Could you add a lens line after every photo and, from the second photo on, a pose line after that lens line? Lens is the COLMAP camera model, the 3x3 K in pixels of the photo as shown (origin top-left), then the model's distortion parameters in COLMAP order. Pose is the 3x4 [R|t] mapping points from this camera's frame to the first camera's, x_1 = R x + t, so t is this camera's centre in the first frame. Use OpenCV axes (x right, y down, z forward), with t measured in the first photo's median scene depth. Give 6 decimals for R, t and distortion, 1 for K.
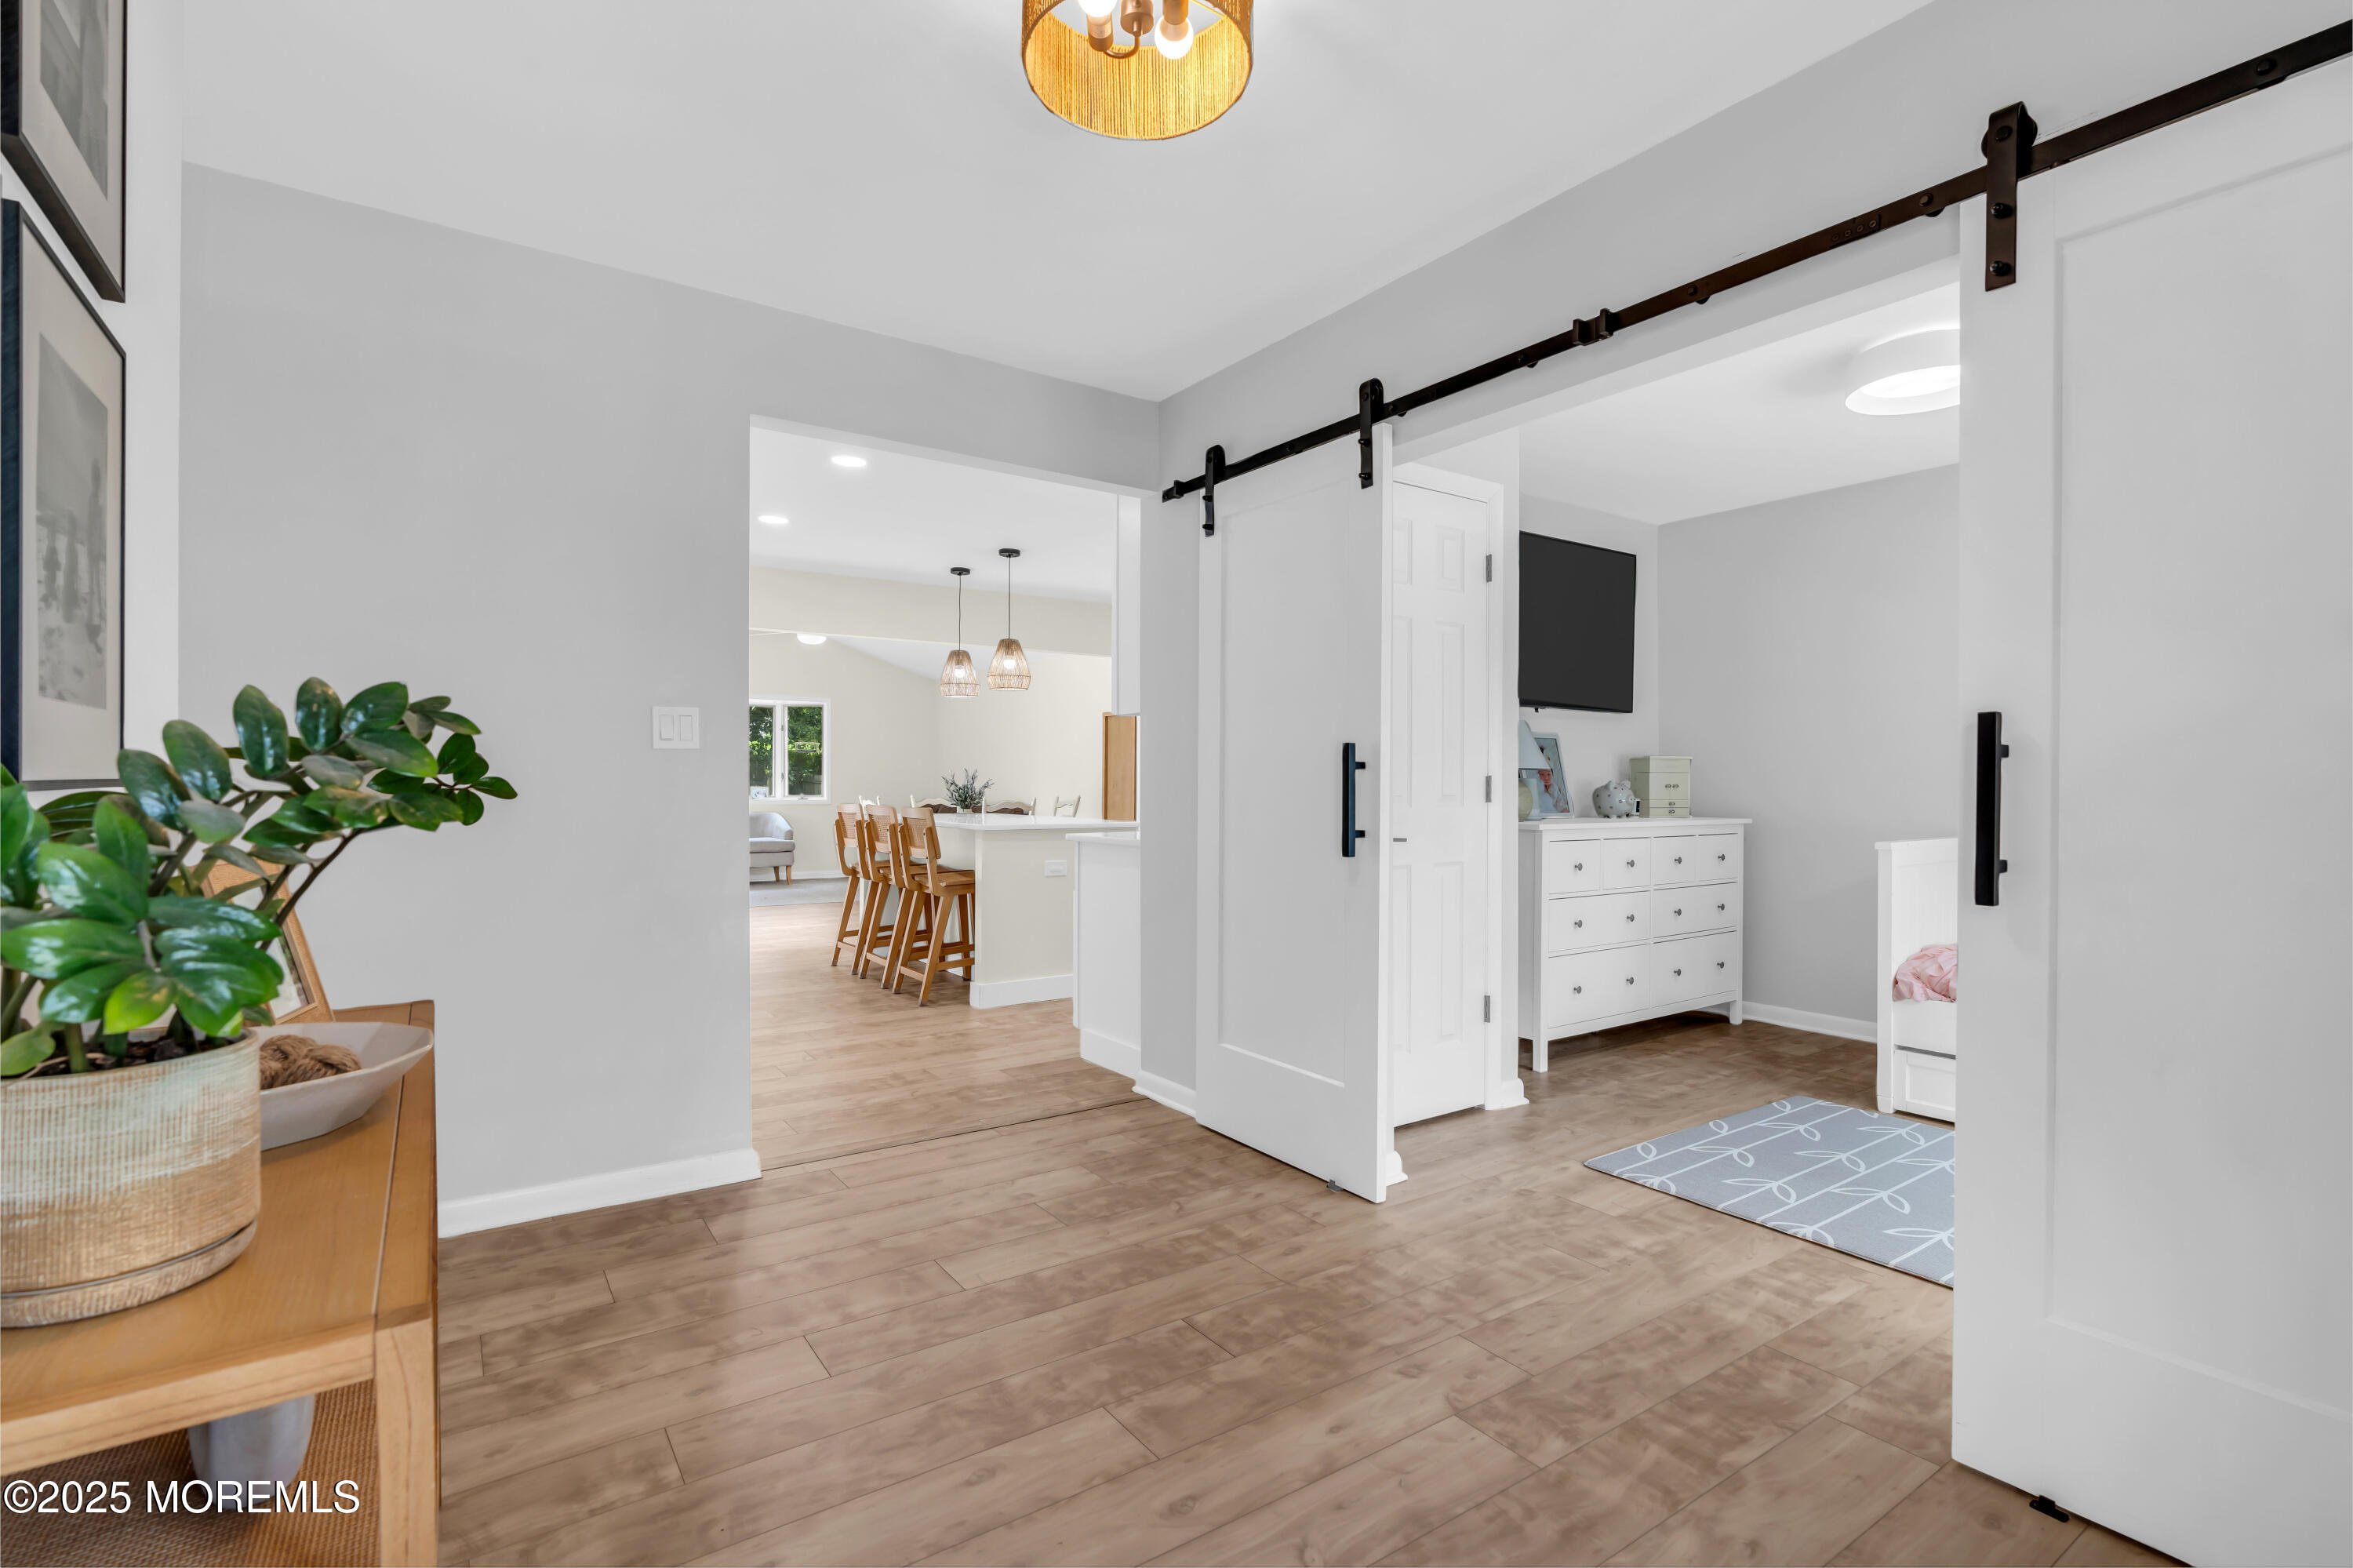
lens RADIAL K [[1051.2, 0, 1181.4], [0, 1051.2, 790.1], [0, 0, 1]] dist [-0.012570, 0.004831]
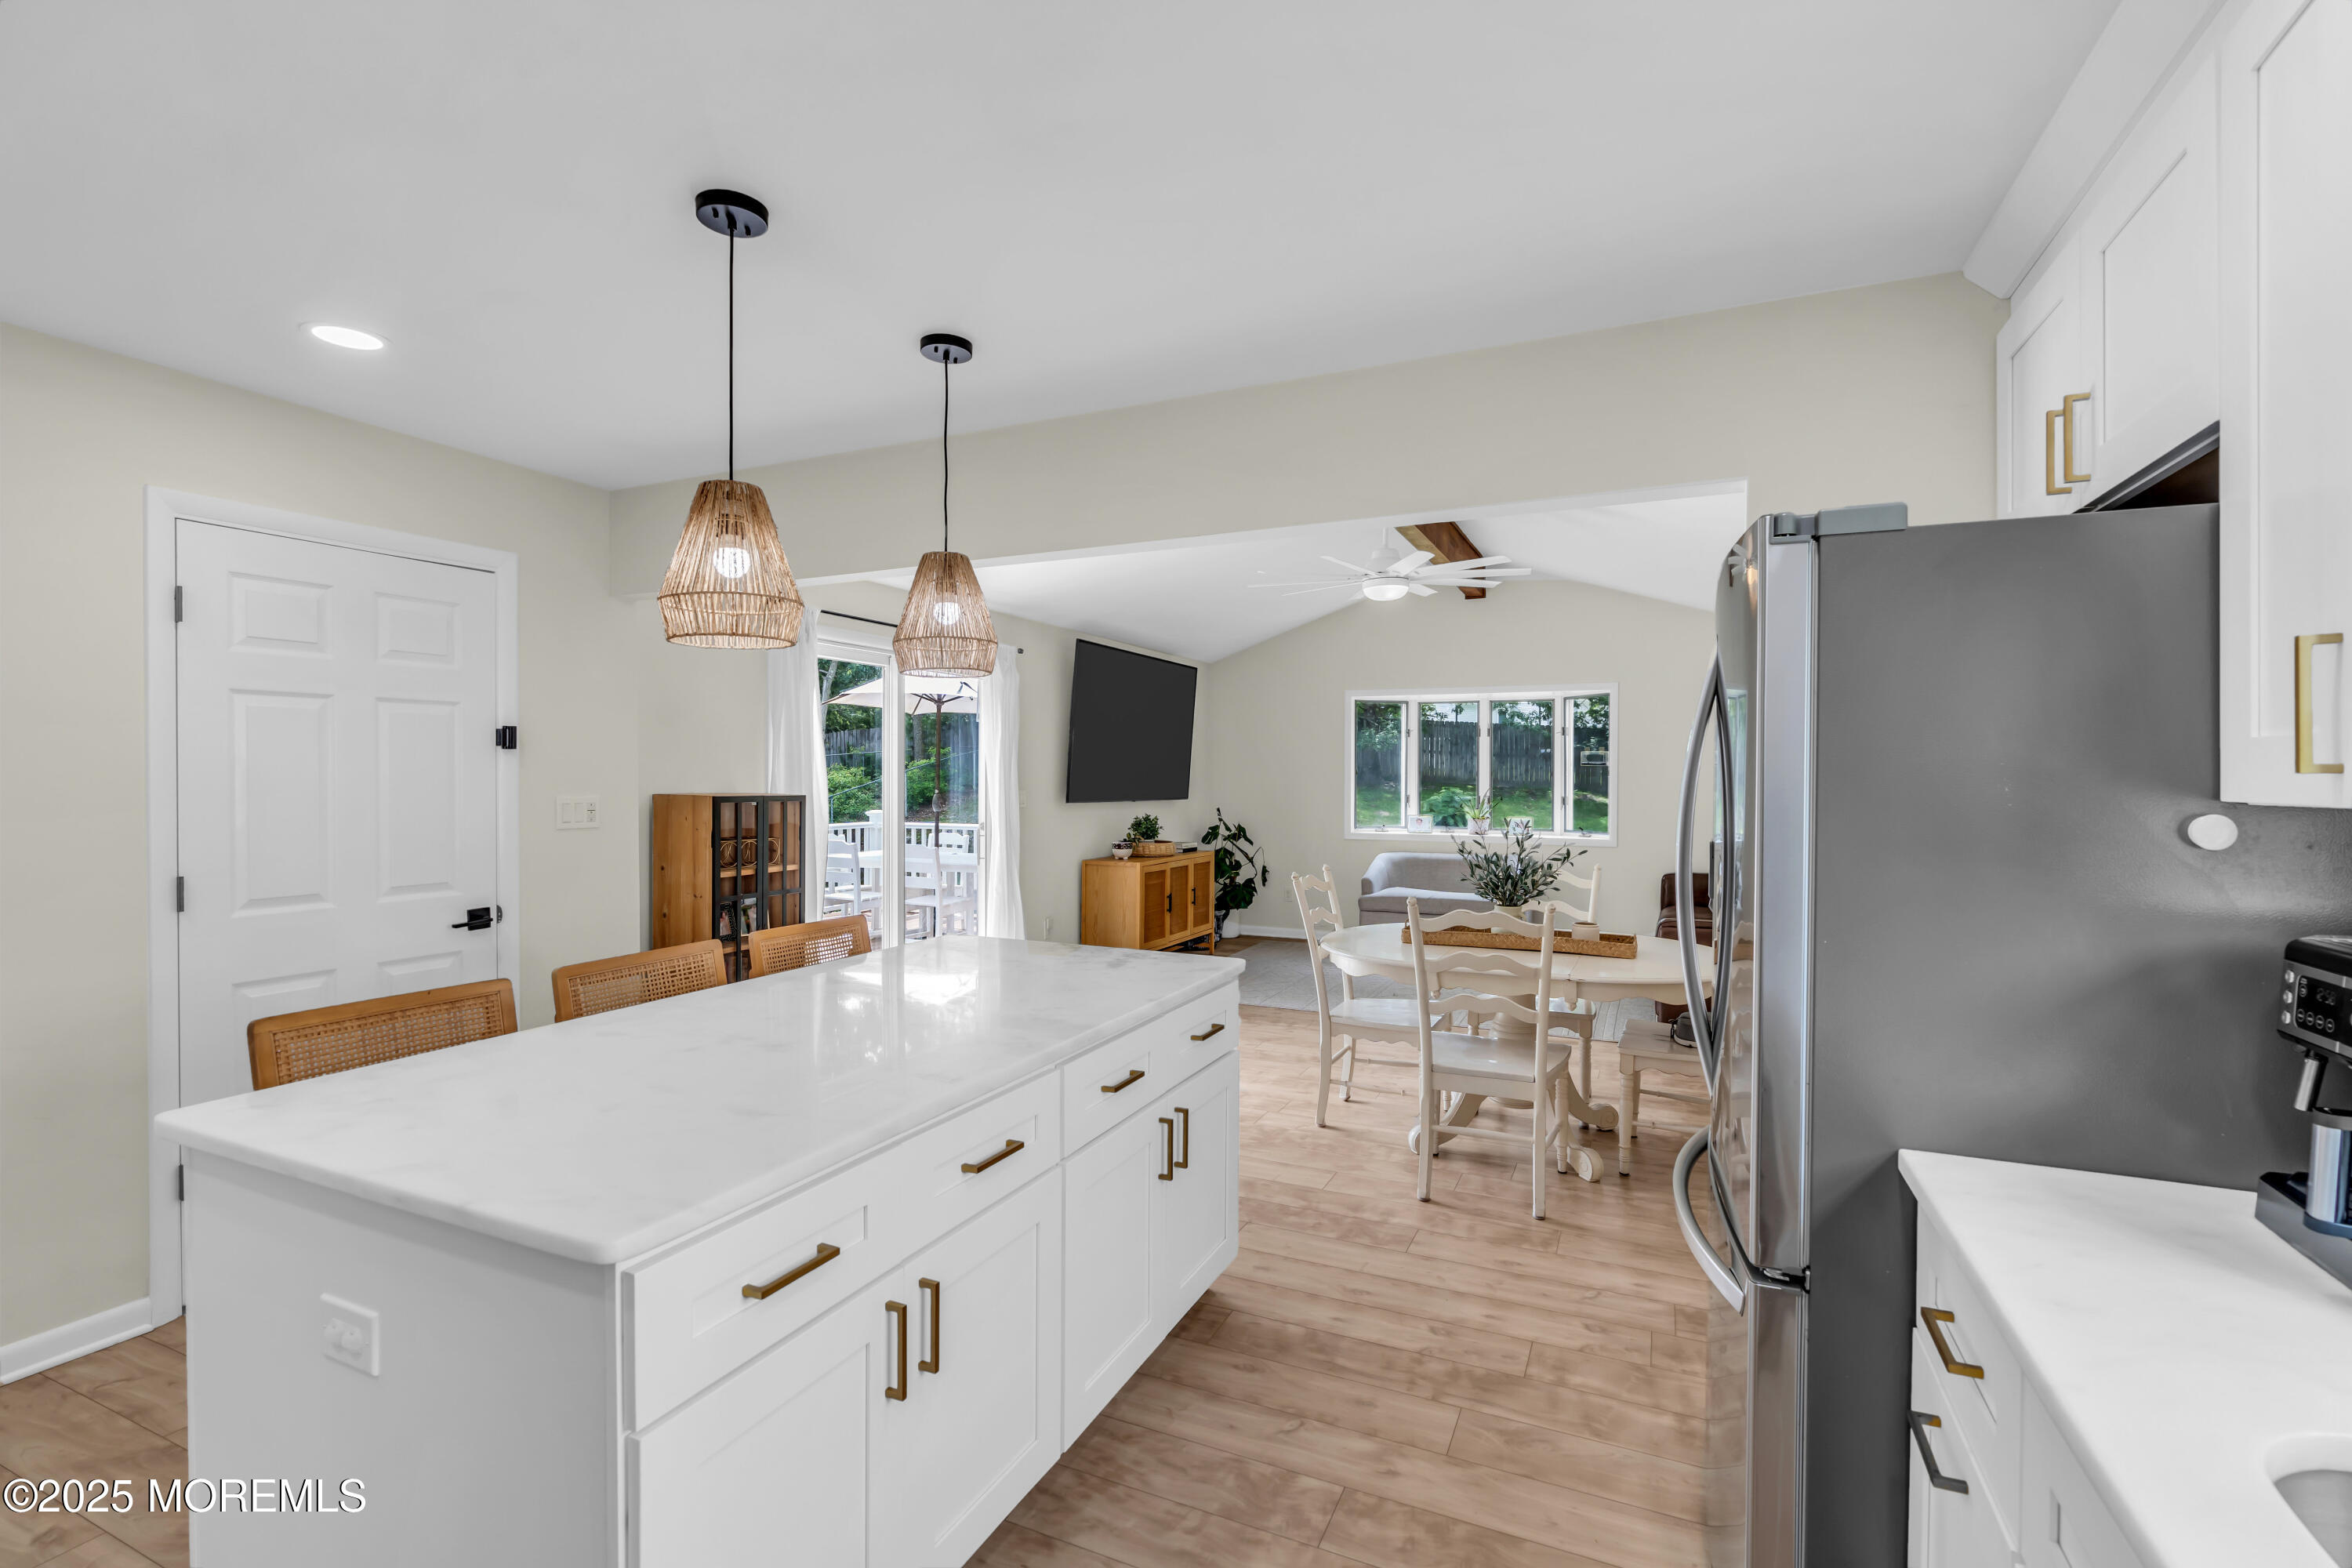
lens RADIAL K [[1050.7, 0, 1178.8], [0, 1050.7, 790.3], [0, 0, 1]] dist [-0.012570, 0.004831]
pose [[0.498347, 0.009487, -0.866926, 0.171107], [-0.004183, 0.999955, 0.008539, -0.051494], [0.866968, -0.000629, 0.498364, 0.910476]]
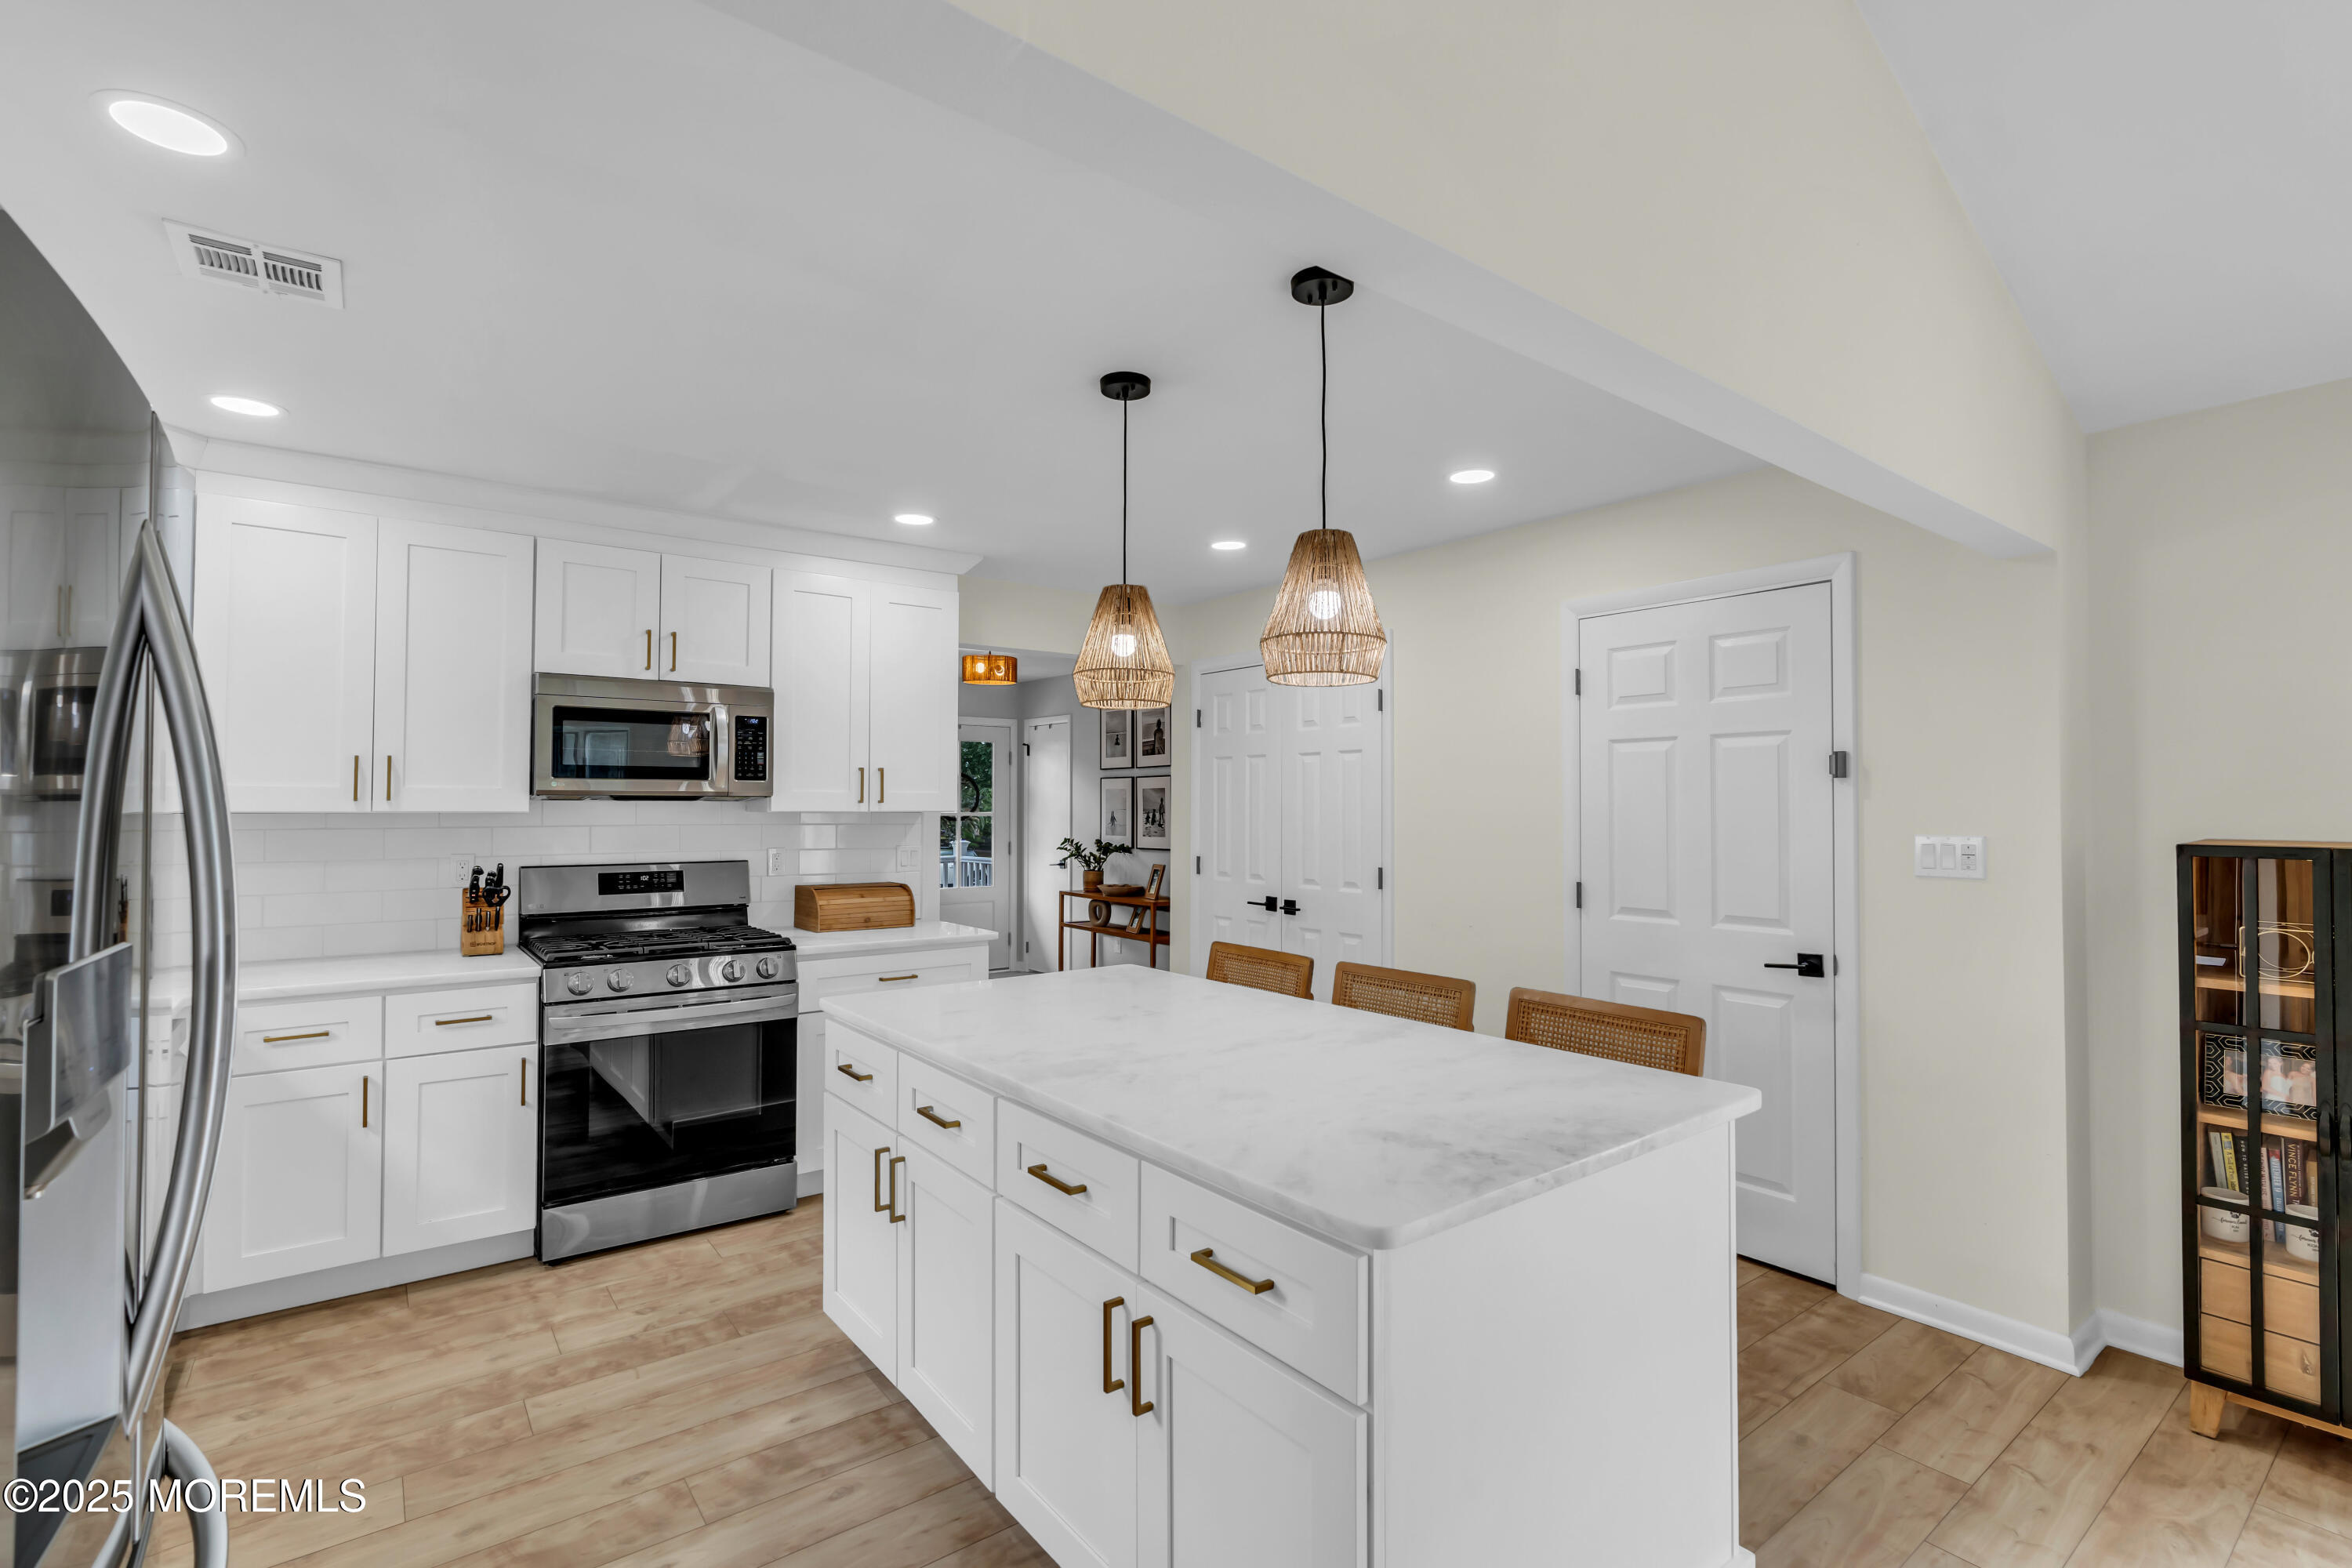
lens RADIAL K [[1082.2, 0, 1181.6], [0, 1082.2, 785.1], [0, 0, 1]] dist [-0.008328, 0.002193]
pose [[-0.999374, -0.006563, -0.034761, -0.163212], [-0.006049, 0.999871, -0.014862, -0.054340], [0.034854, -0.014643, -0.999285, 1.364144]]
